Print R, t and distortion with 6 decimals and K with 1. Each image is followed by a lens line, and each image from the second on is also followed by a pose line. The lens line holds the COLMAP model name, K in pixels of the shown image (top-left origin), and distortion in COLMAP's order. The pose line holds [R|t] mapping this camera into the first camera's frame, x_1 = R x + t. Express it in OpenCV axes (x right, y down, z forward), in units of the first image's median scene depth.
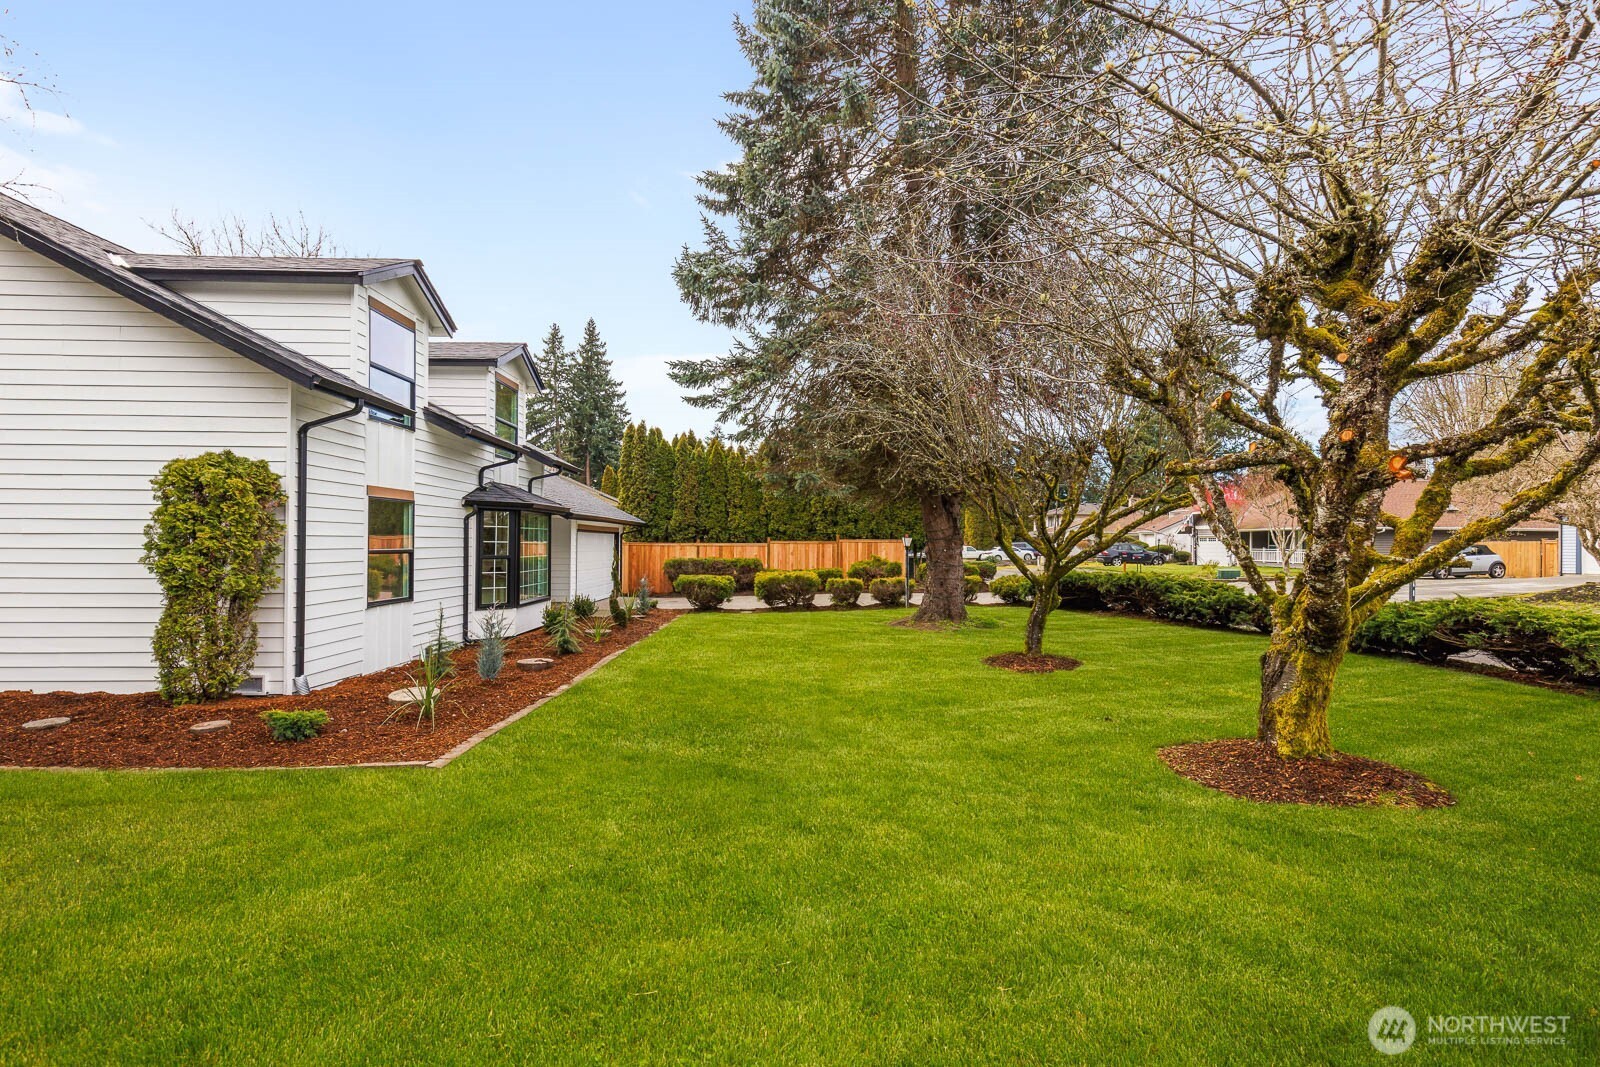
lens RADIAL K [[717.9, 0, 800.0], [0, 717.9, 533.5], [0, 0, 1]] dist [0.018387, -0.000122]
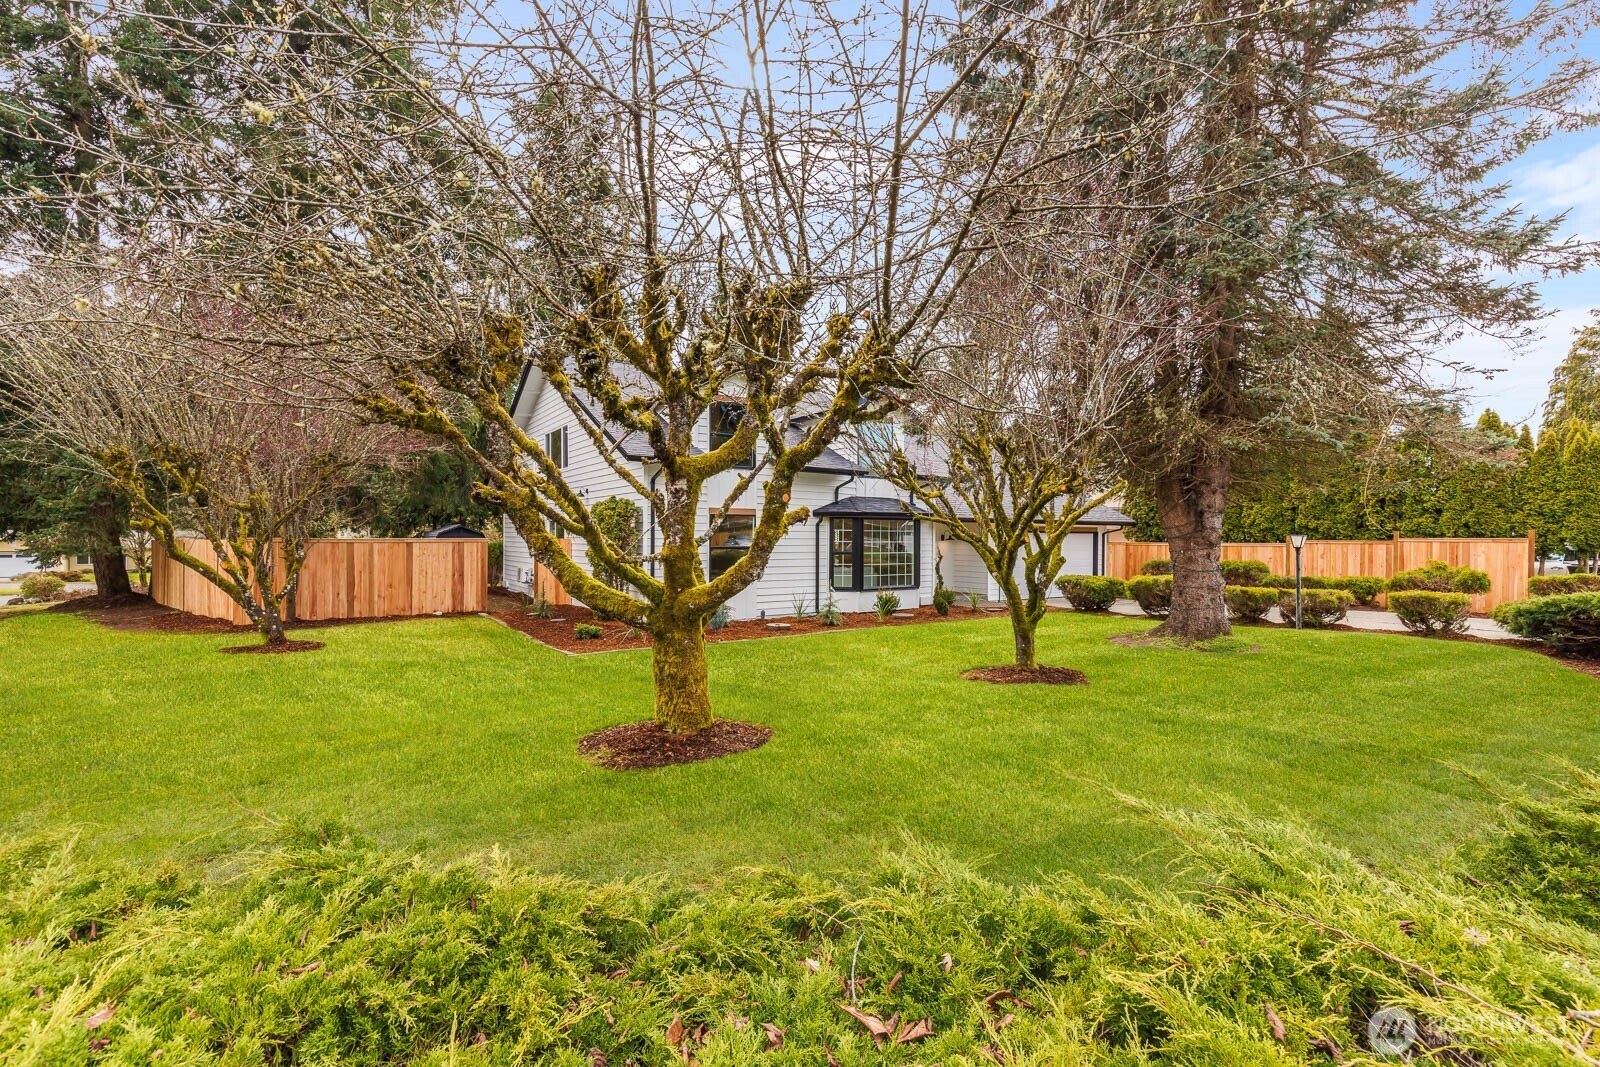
lens RADIAL K [[717.9, 0, 800.0], [0, 717.9, 533.5], [0, 0, 1]] dist [0.018387, -0.000122]
pose [[0.556624, -0.009050, -0.830715, 0.471959], [0.009702, 0.999943, -0.004392, 0.001229], [0.830708, -0.005615, 0.556681, 0.131546]]
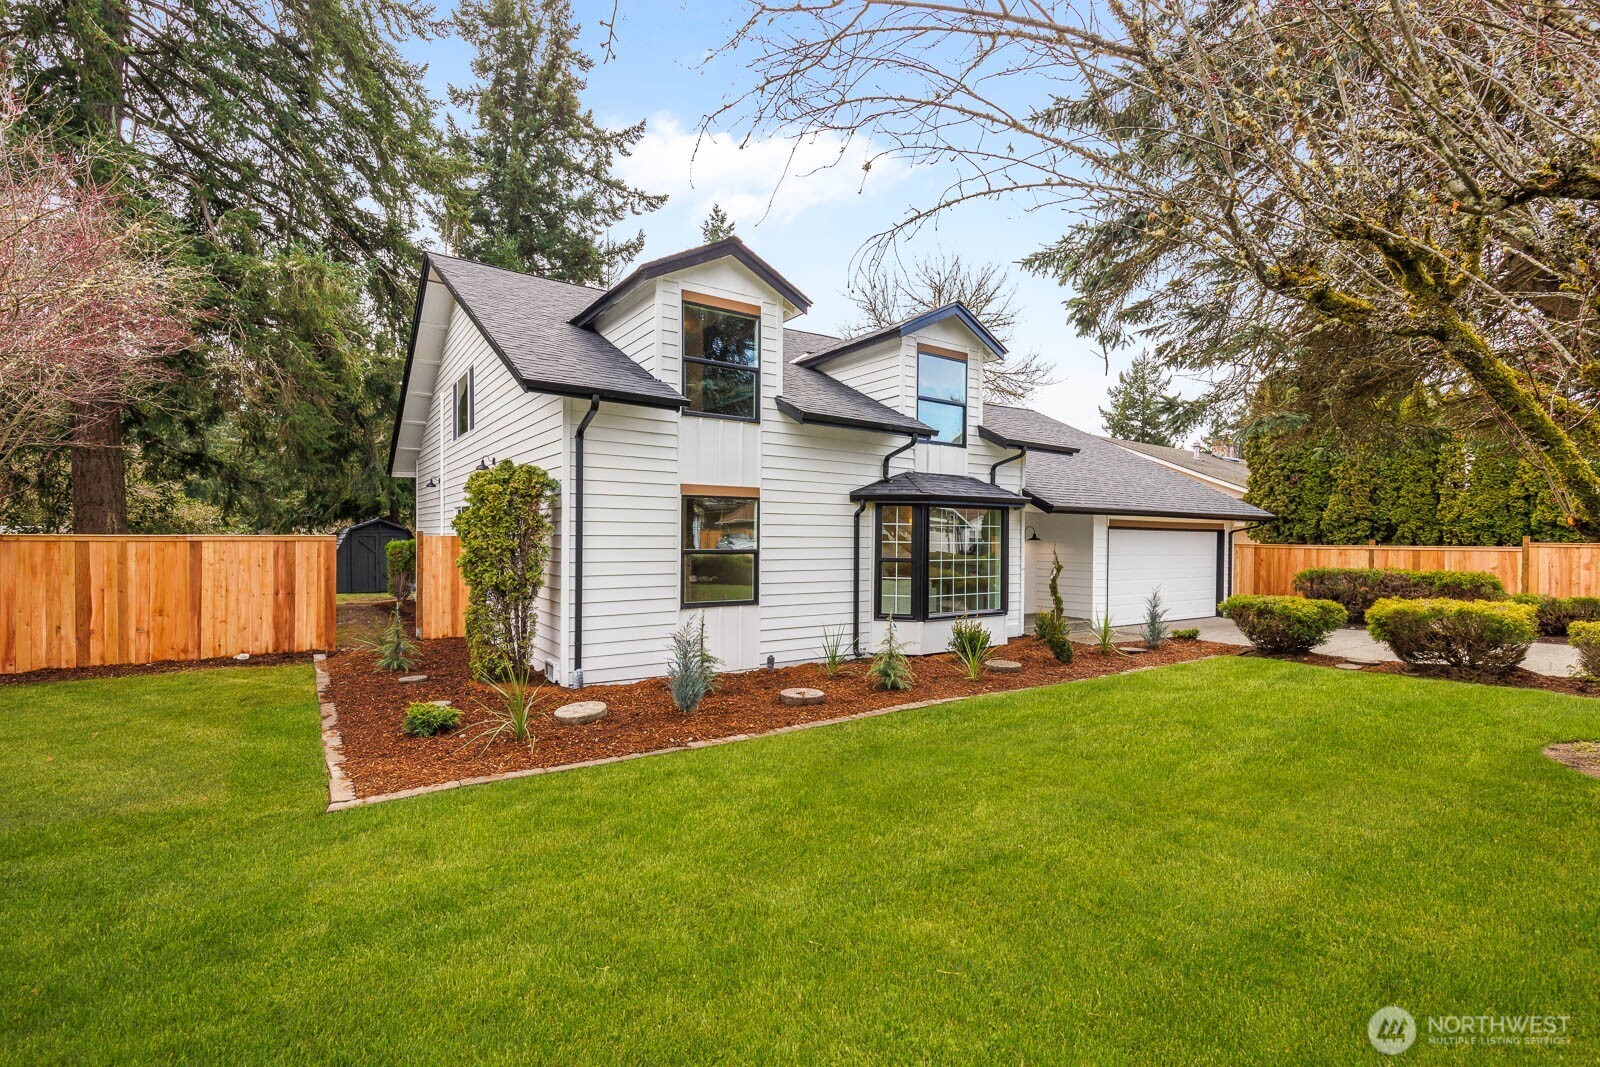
lens RADIAL K [[717.9, 0, 800.0], [0, 717.9, 533.5], [0, 0, 1]] dist [0.018387, -0.000122]
pose [[0.561968, -0.007126, -0.827128, 0.157851], [0.006409, 0.999970, -0.004261, 0.003169], [0.827134, -0.002906, 0.561997, 0.307610]]
